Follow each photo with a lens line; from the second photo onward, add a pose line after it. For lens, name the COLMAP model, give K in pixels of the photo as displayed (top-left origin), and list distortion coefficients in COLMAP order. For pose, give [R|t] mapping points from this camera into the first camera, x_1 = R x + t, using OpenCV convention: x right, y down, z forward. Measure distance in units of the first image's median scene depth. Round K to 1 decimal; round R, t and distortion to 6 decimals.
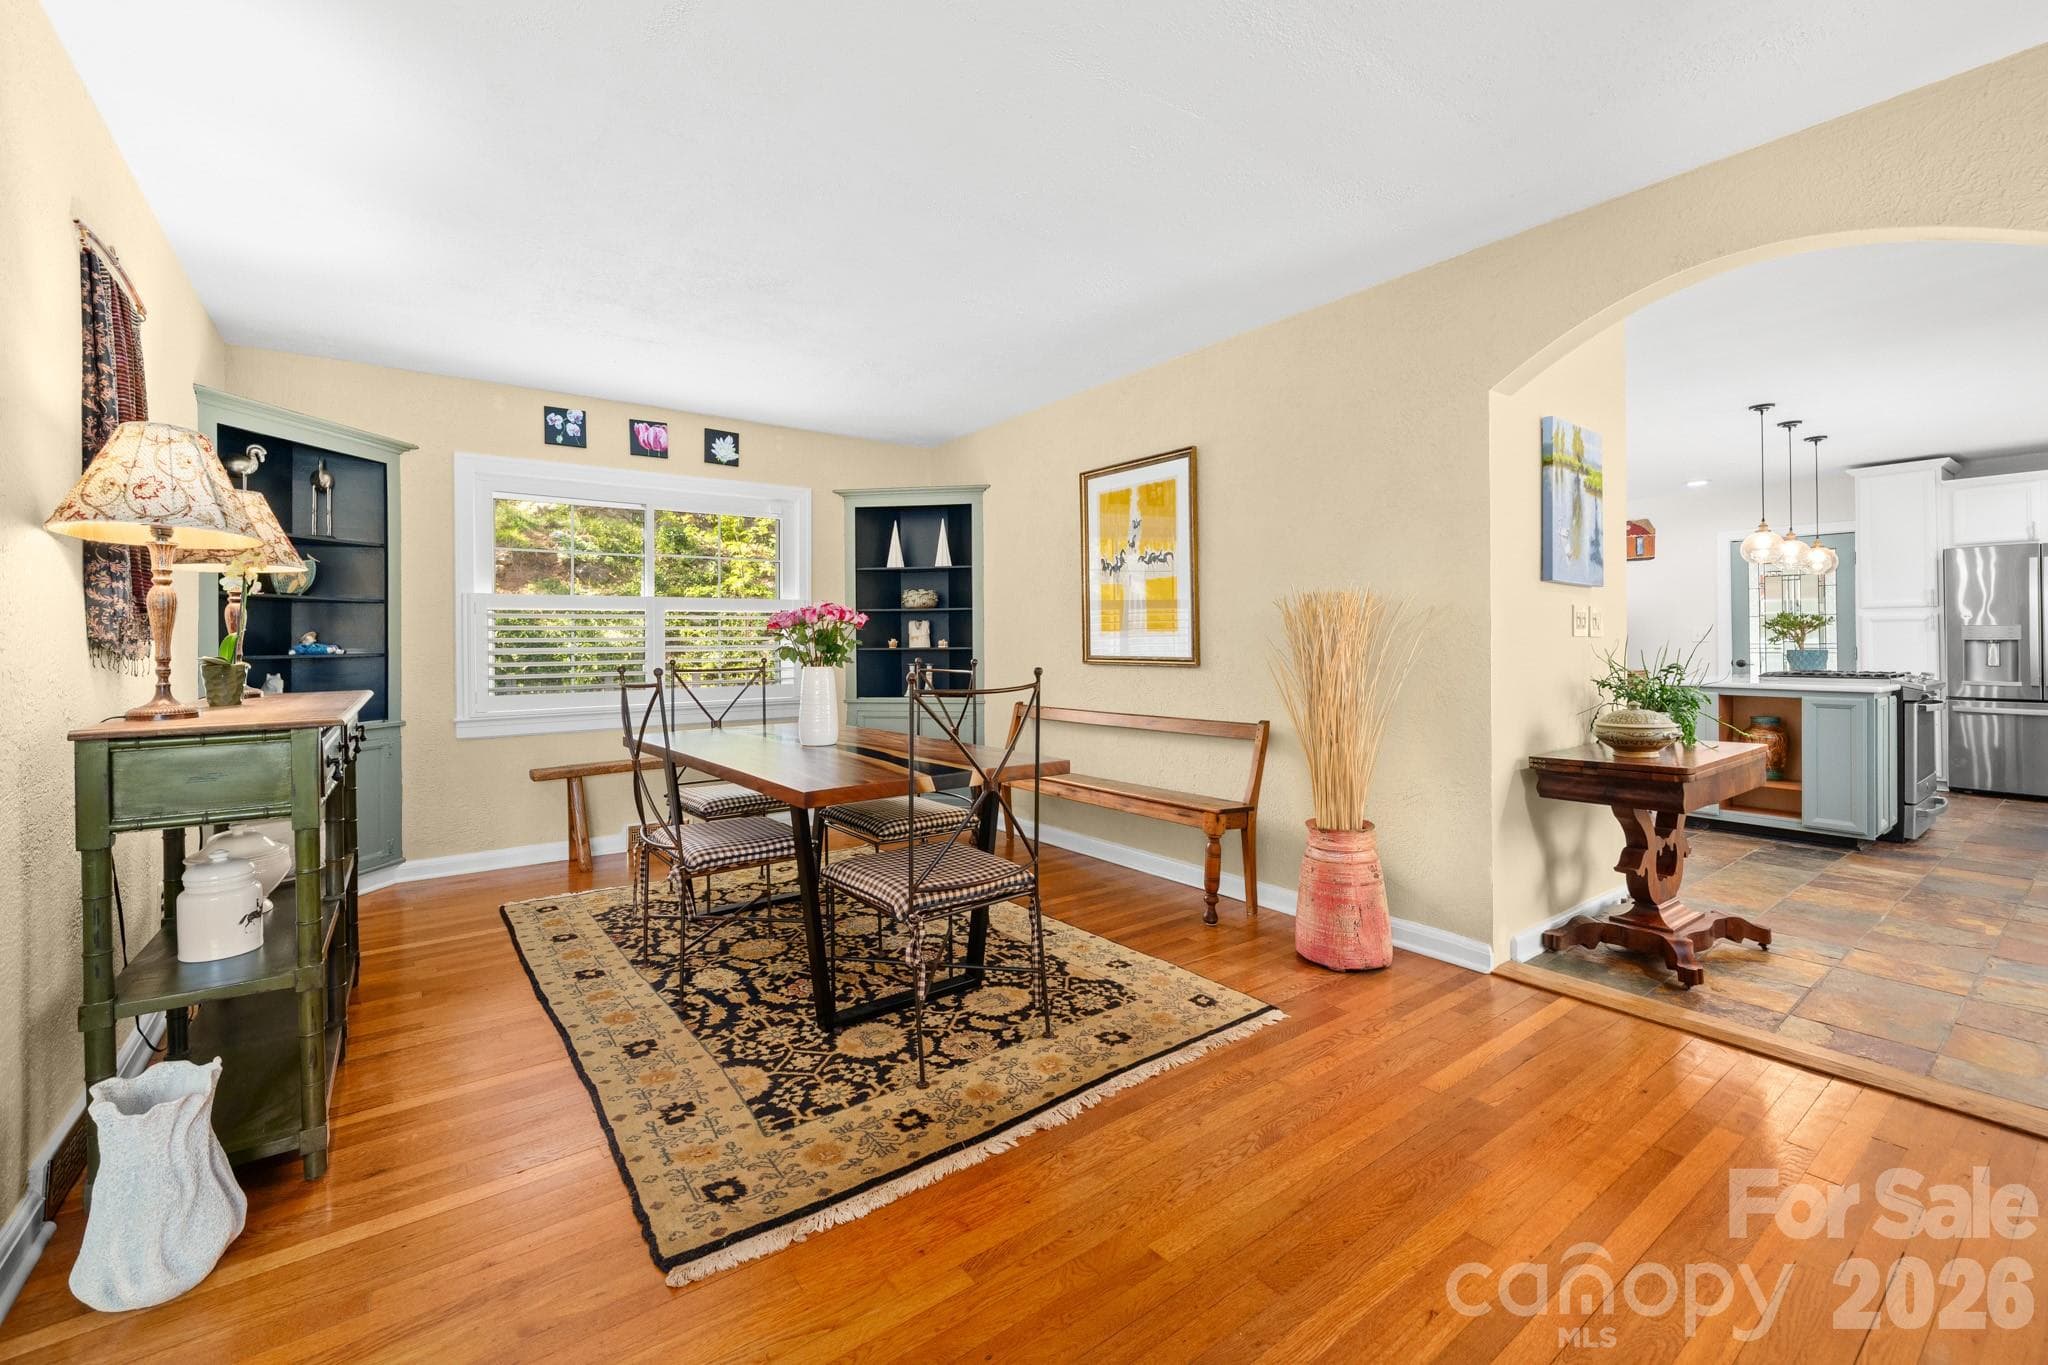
lens RADIAL K [[837.8, 0, 1020.5], [0, 837.8, 661.3], [0, 0, 1]] dist [0.001672, 0.000160]
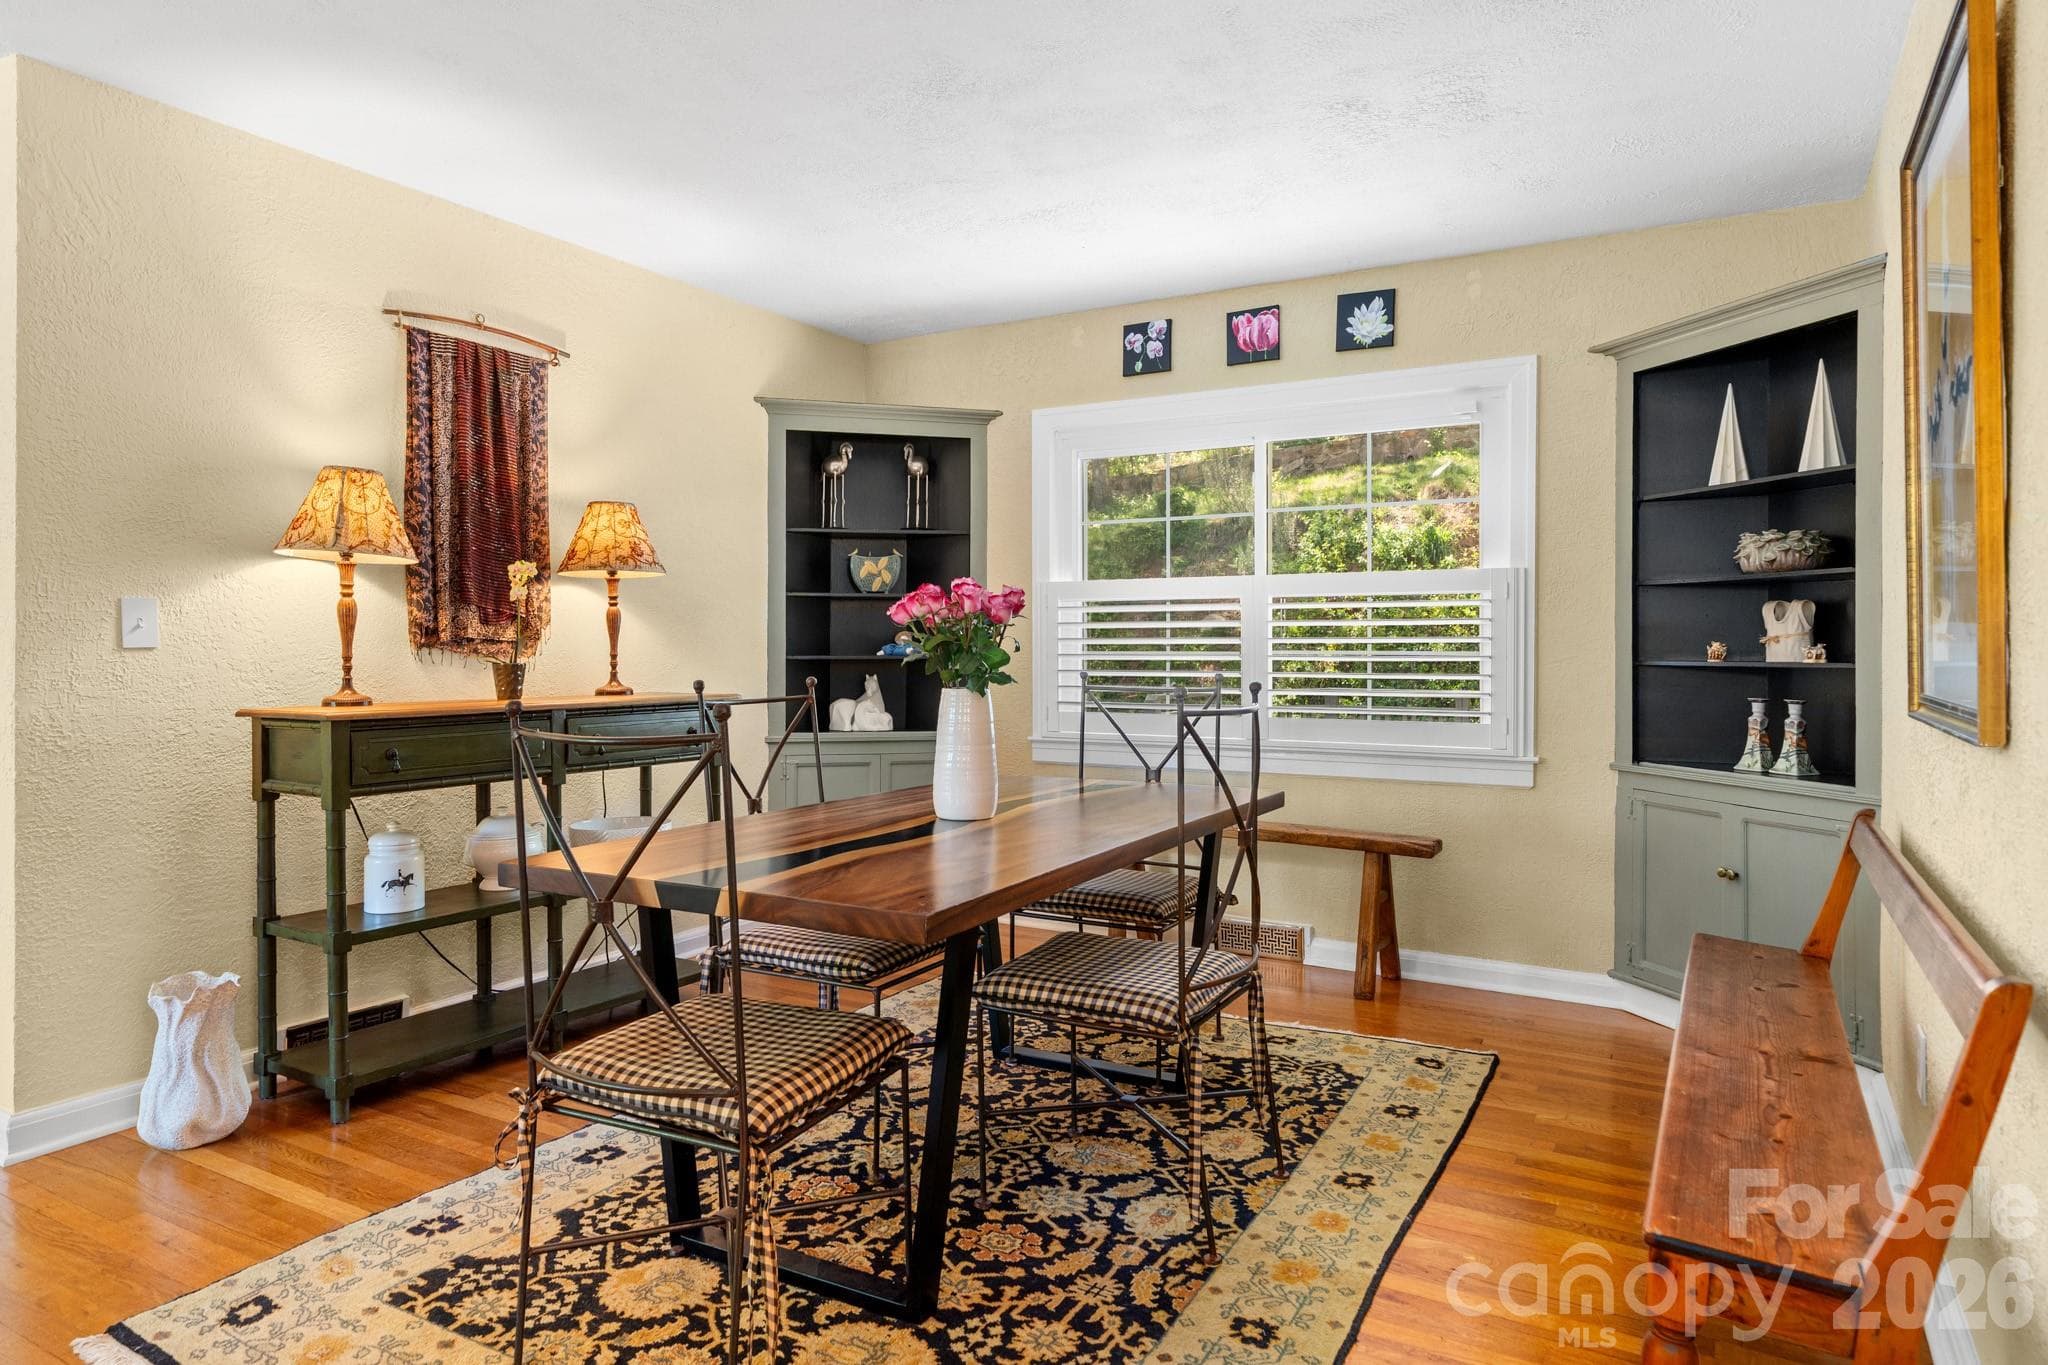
lens RADIAL K [[1256.3, 0, 1024.0], [0, 1256.3, 682.5], [0, 0, 1]] dist [0.000570, 0.001196]
pose [[0.393189, 0.035755, -0.918762, 0.641181], [-0.026437, 0.999270, 0.027574, -0.026290], [0.919078, 0.013448, 0.393847, 0.723742]]
